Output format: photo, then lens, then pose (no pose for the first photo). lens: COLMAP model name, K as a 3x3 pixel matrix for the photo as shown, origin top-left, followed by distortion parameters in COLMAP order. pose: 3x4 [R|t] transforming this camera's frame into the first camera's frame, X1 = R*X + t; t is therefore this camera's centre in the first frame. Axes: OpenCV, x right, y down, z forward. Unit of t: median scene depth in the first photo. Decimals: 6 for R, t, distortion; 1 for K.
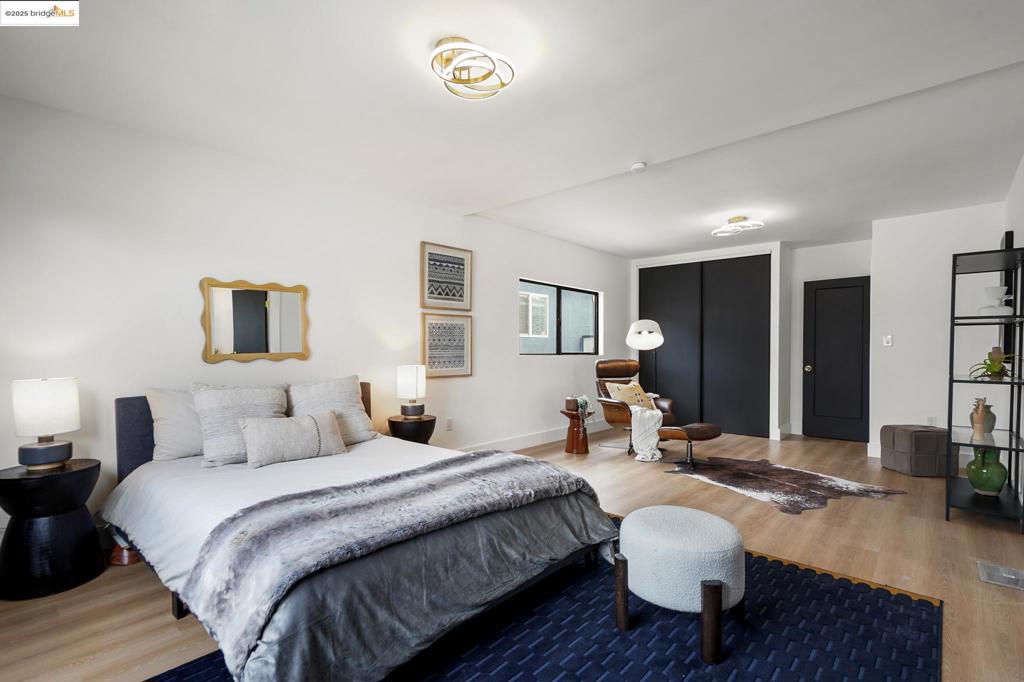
lens RADIAL K [[473.7, 0, 503.8], [0, 473.7, 344.4], [0, 0, 1]] dist [-0.001071, 0.000078]
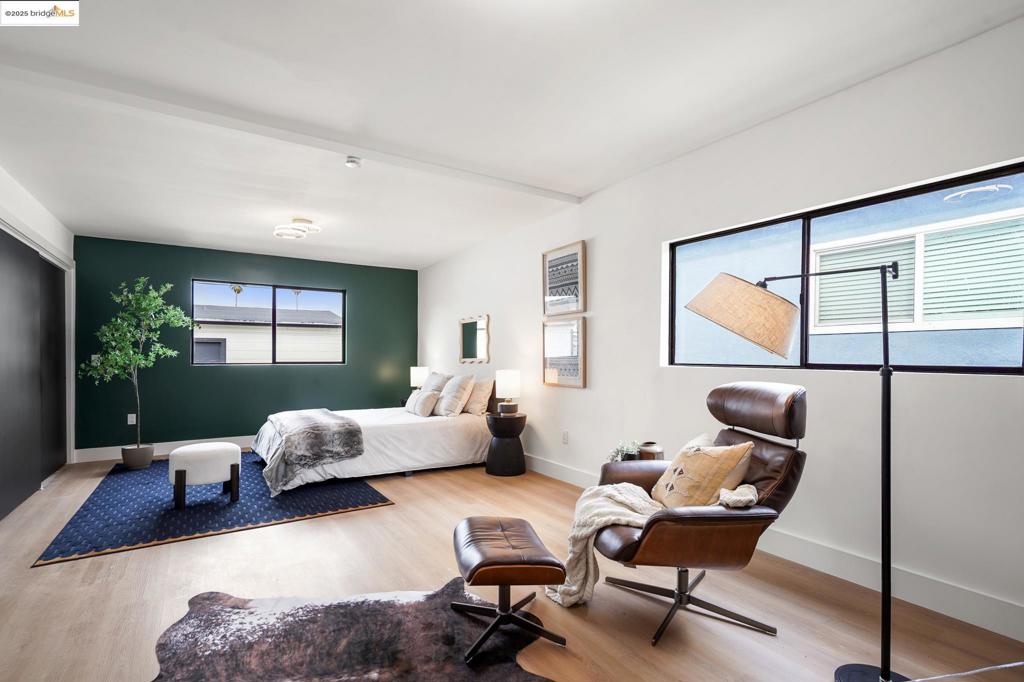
lens RADIAL K [[473.7, 0, 503.8], [0, 473.7, 344.4], [0, 0, 1]] dist [-0.001071, 0.000078]
pose [[-0.257466, -0.024494, -0.965977, 0.842019], [0.006764, 0.999608, -0.027150, 0.012211], [0.966264, -0.013524, -0.257199, 1.159540]]
